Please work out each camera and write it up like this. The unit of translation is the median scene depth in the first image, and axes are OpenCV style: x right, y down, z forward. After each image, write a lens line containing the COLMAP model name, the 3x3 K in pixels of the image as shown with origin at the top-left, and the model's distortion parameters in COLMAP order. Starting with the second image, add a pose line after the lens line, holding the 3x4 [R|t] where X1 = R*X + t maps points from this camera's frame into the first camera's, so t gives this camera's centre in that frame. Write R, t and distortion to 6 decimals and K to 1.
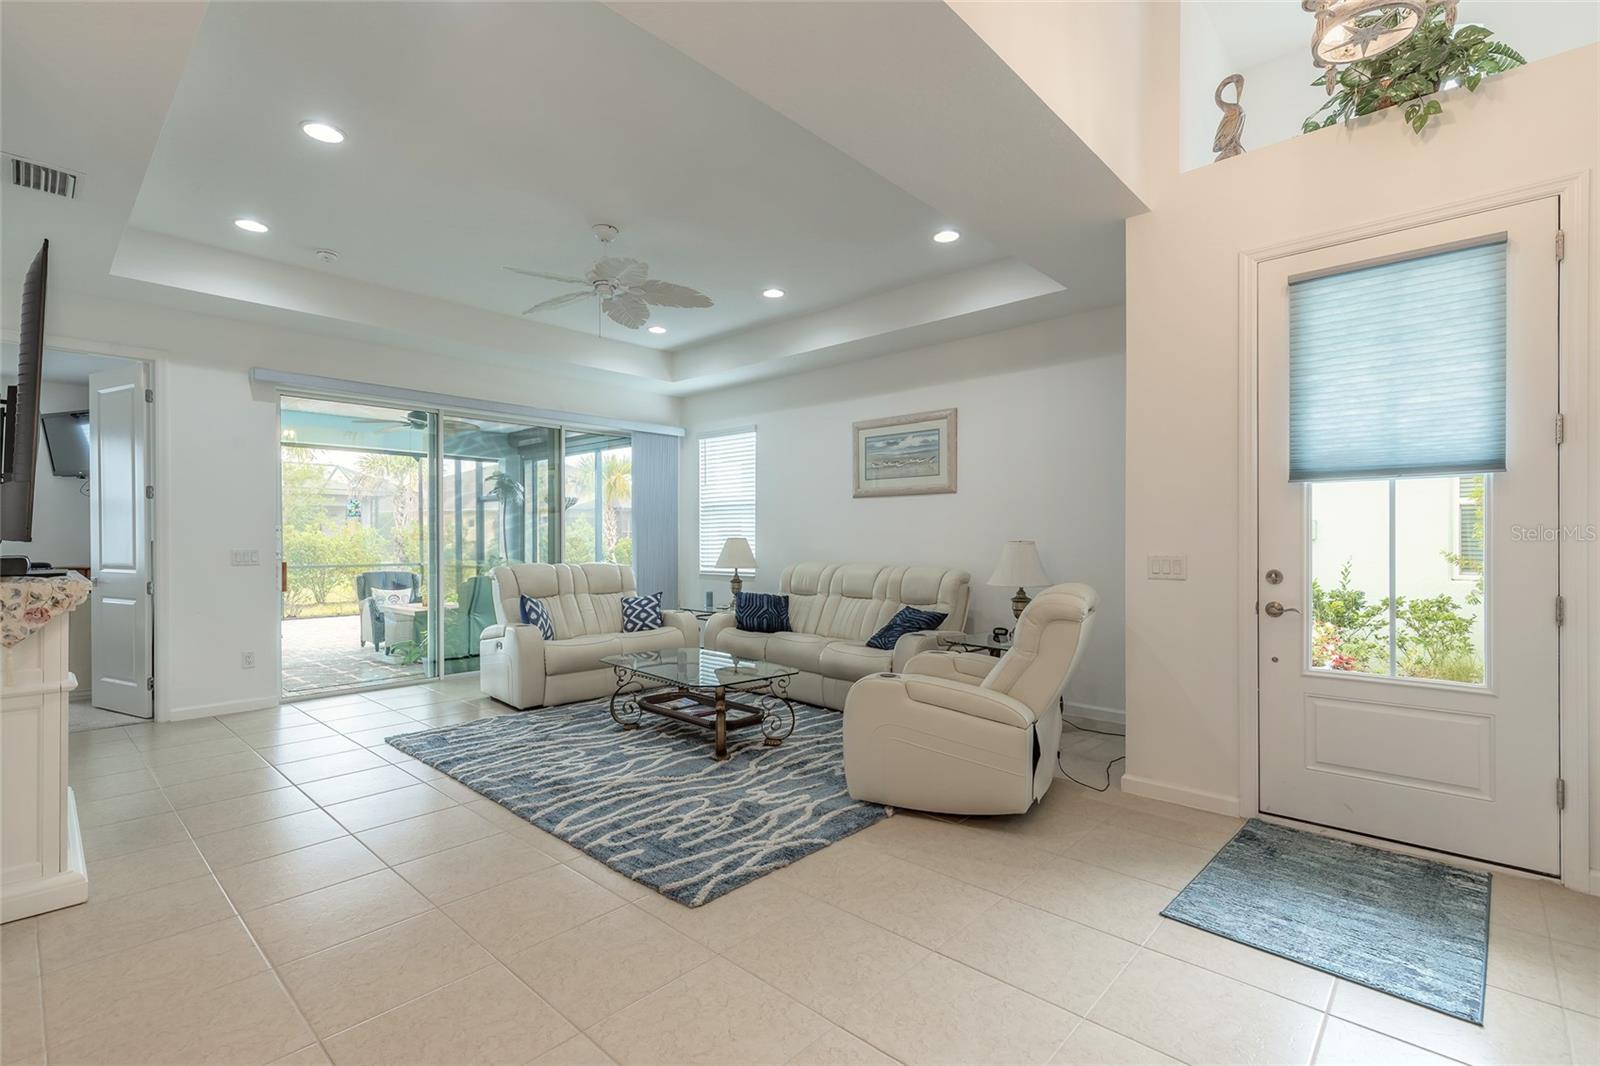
lens RADIAL K [[722.4, 0, 800.6], [0, 722.4, 541.1], [0, 0, 1]] dist [0.009639, -0.000583]
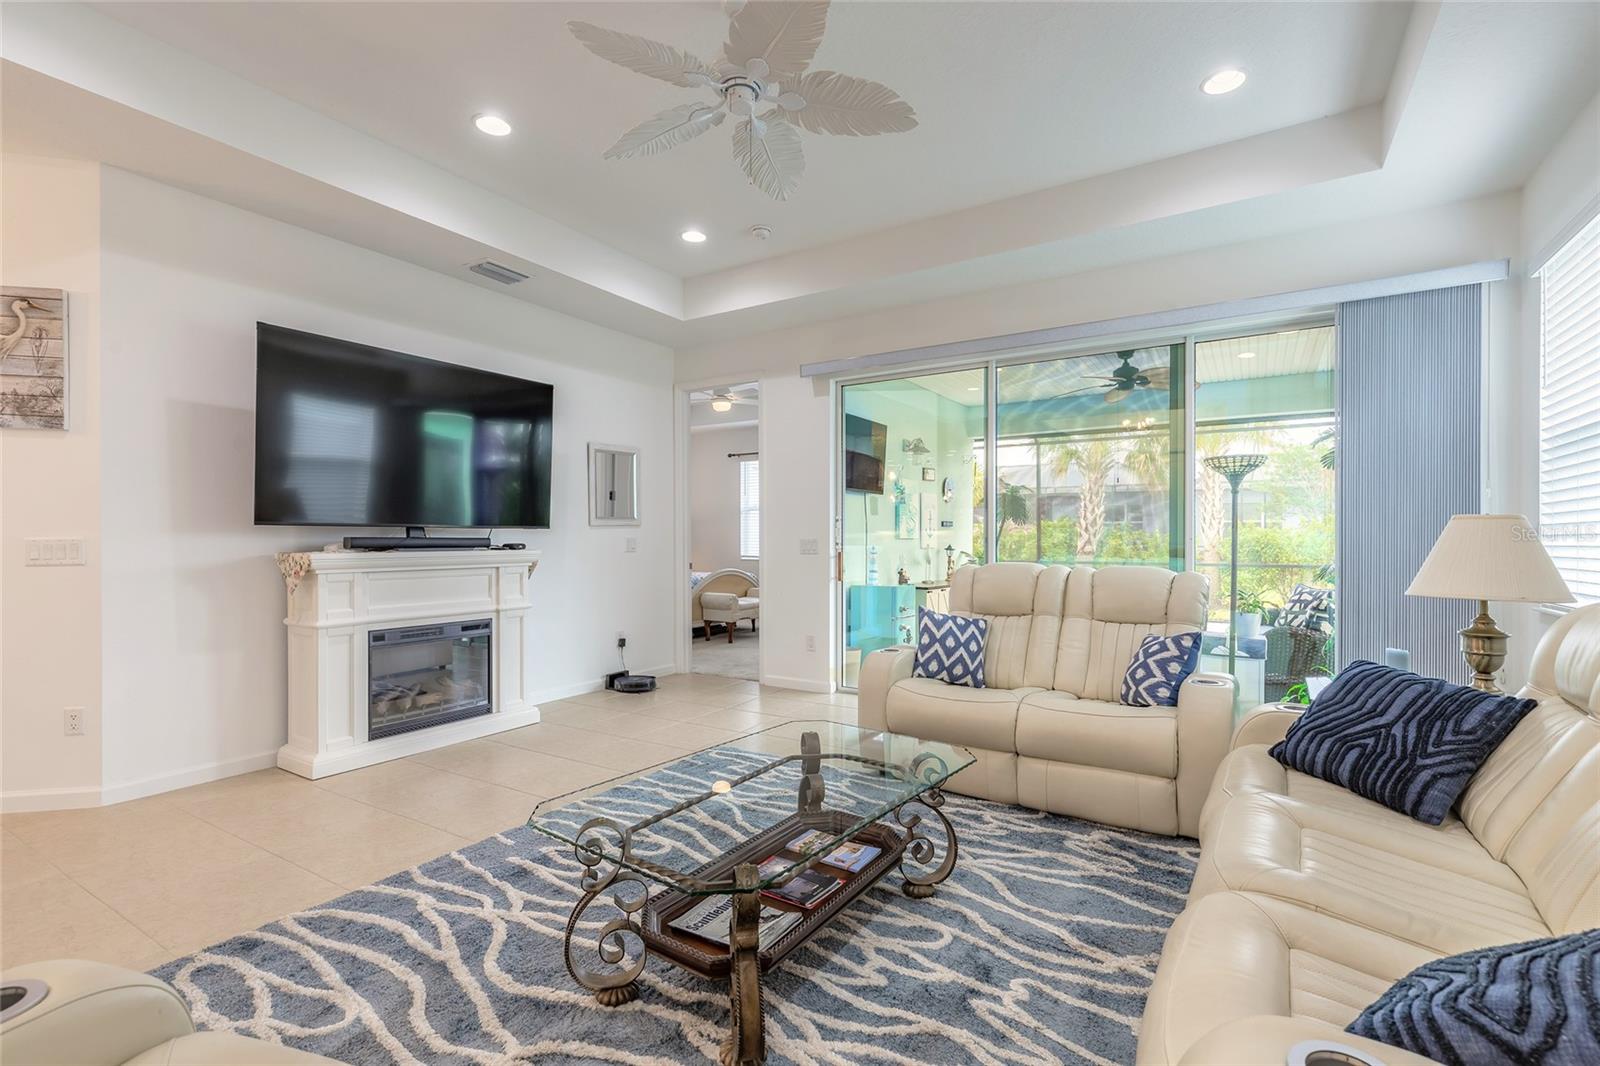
lens RADIAL K [[727.8, 0, 796.8], [0, 727.8, 538.5], [0, 0, 1]] dist [0.010589, -0.000706]
pose [[0.182426, 0.001221, -0.983219, 0.243131], [-0.003090, 0.999995, 0.000668, 0.009418], [0.983215, 0.002917, 0.182428, 0.690642]]
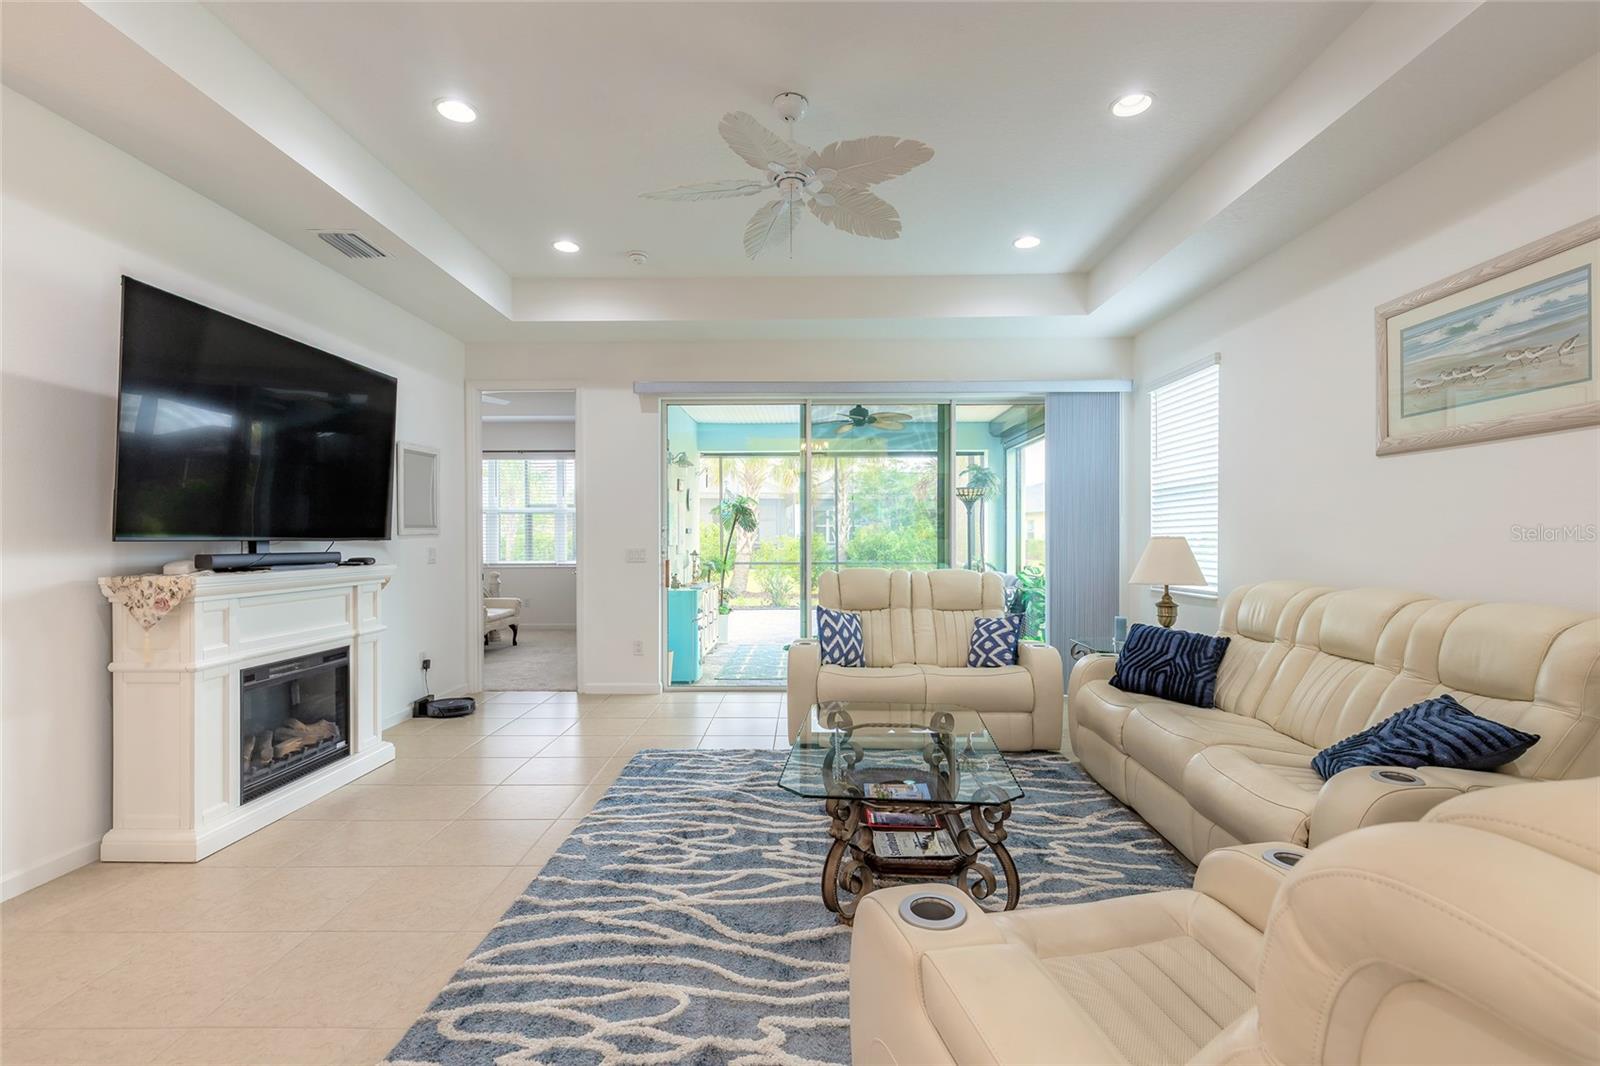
lens RADIAL K [[727.8, 0, 796.8], [0, 727.8, 538.5], [0, 0, 1]] dist [0.010589, -0.000706]
pose [[0.667102, 0.000250, -0.744967, 0.197686], [-0.001892, 0.999997, -0.001359, -0.001420], [0.744964, 0.002316, 0.667100, 0.388244]]
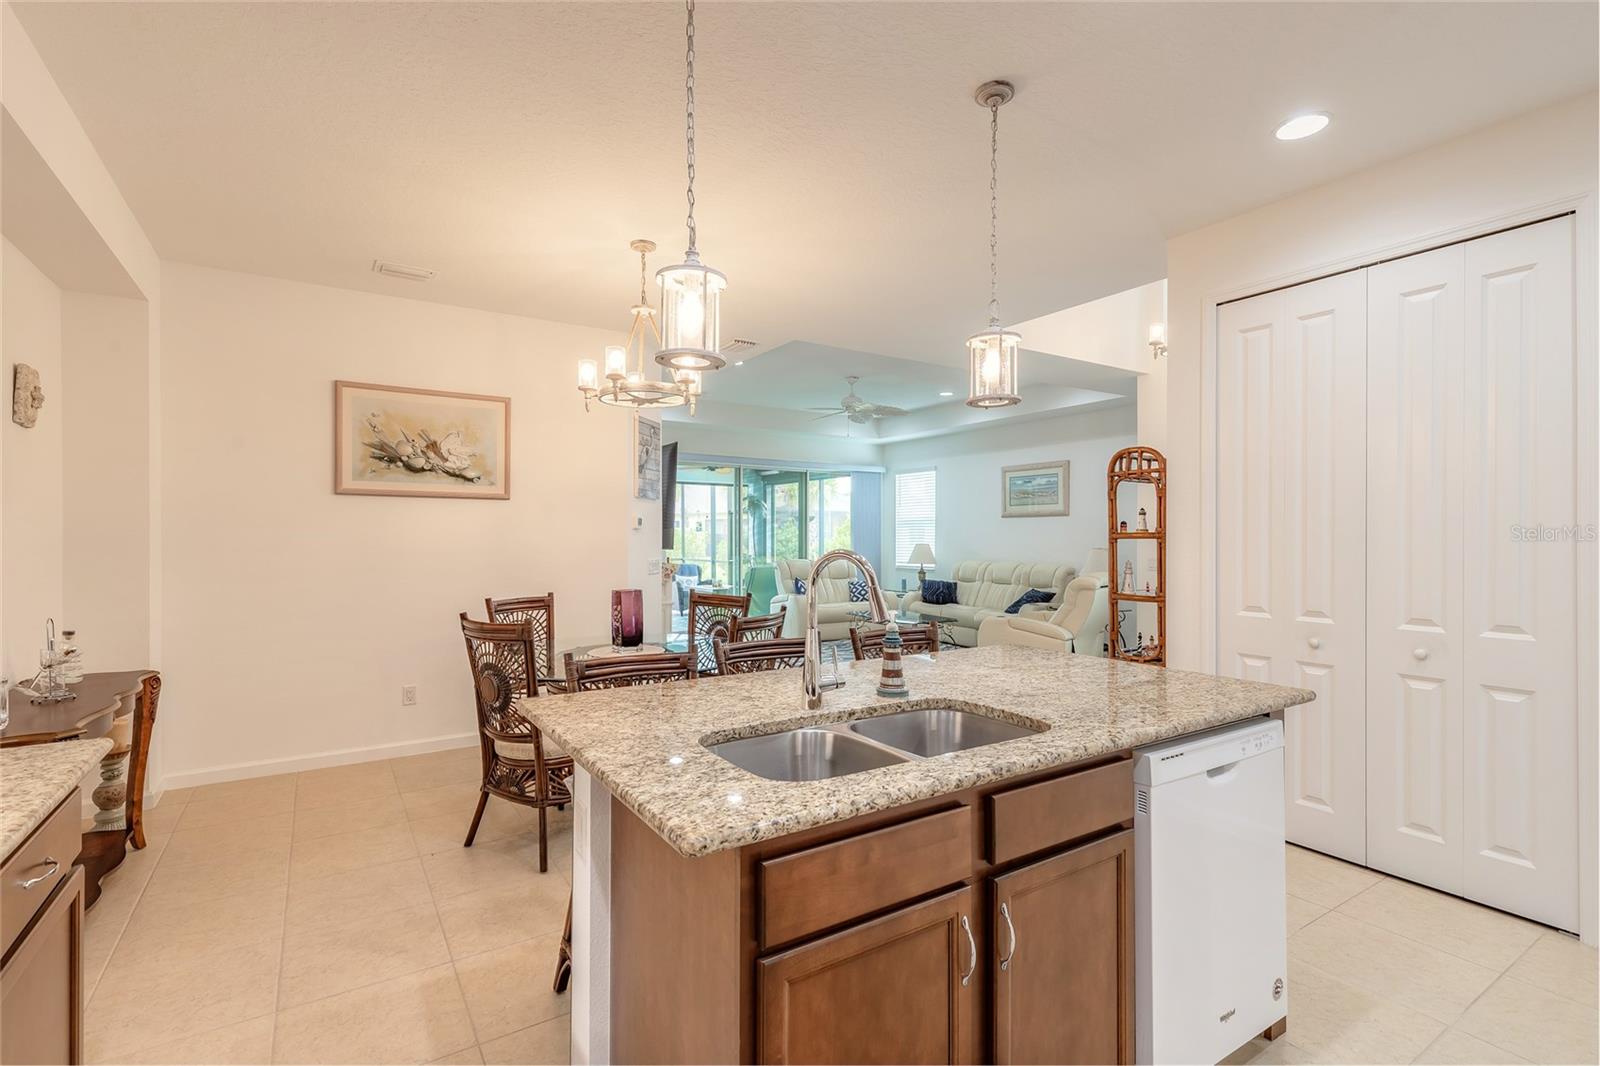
lens RADIAL K [[727.8, 0, 796.8], [0, 727.8, 538.5], [0, 0, 1]] dist [0.010589, -0.000706]
pose [[0.968286, 0.003018, -0.249825, 0.042329], [-0.003173, 0.999995, -0.000218, -0.015665], [0.249823, 0.001004, 0.968291, -0.604559]]
